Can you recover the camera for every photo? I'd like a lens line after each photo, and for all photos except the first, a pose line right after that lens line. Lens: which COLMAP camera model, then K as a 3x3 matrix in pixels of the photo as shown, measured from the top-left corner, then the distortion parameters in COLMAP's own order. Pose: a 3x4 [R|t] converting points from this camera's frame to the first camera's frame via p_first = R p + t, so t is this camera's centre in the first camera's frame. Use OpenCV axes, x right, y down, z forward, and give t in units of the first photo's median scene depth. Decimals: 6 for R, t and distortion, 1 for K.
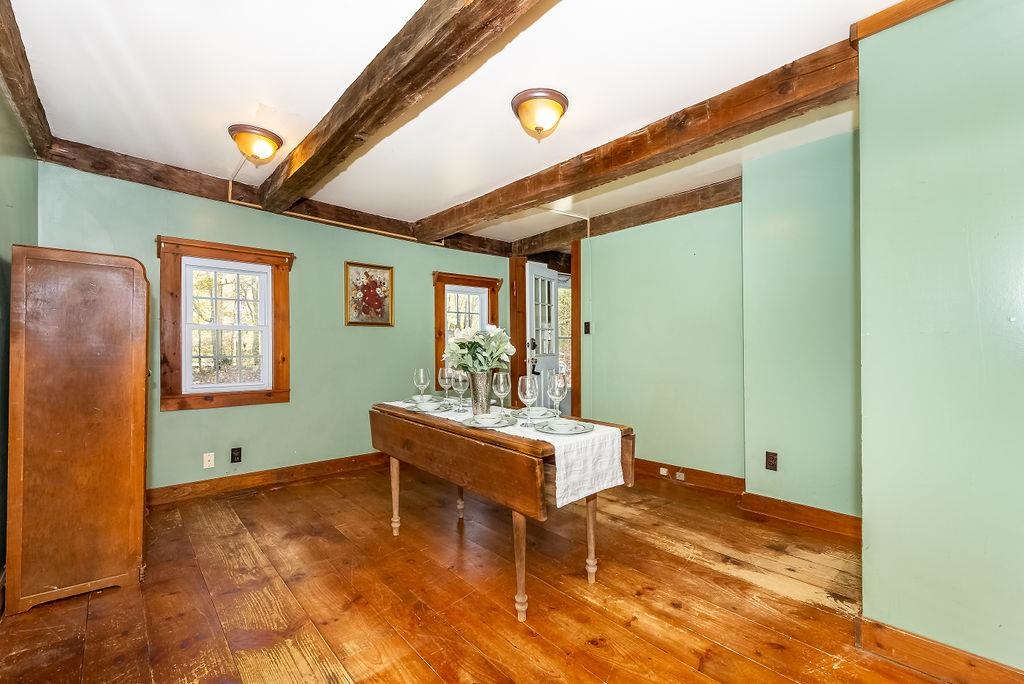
lens RADIAL K [[471.7, 0, 514.3], [0, 471.7, 344.2], [0, 0, 1]] dist [0.014721, -0.000561]
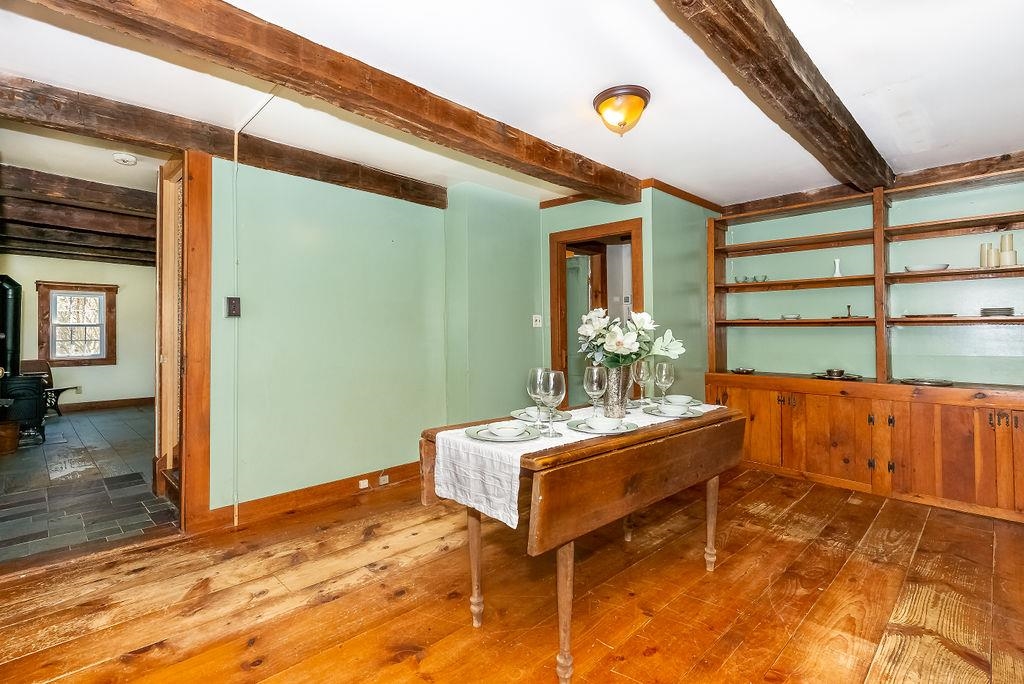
lens RADIAL K [[471.7, 0, 522.1], [0, 471.7, 326.3], [0, 0, 1]] dist [0.014721, -0.000561]
pose [[-0.084415, 0.023121, 0.996162, -0.650905], [-0.001802, 0.999726, -0.023356, 0.004292], [-0.996429, -0.003766, -0.084350, 0.903571]]
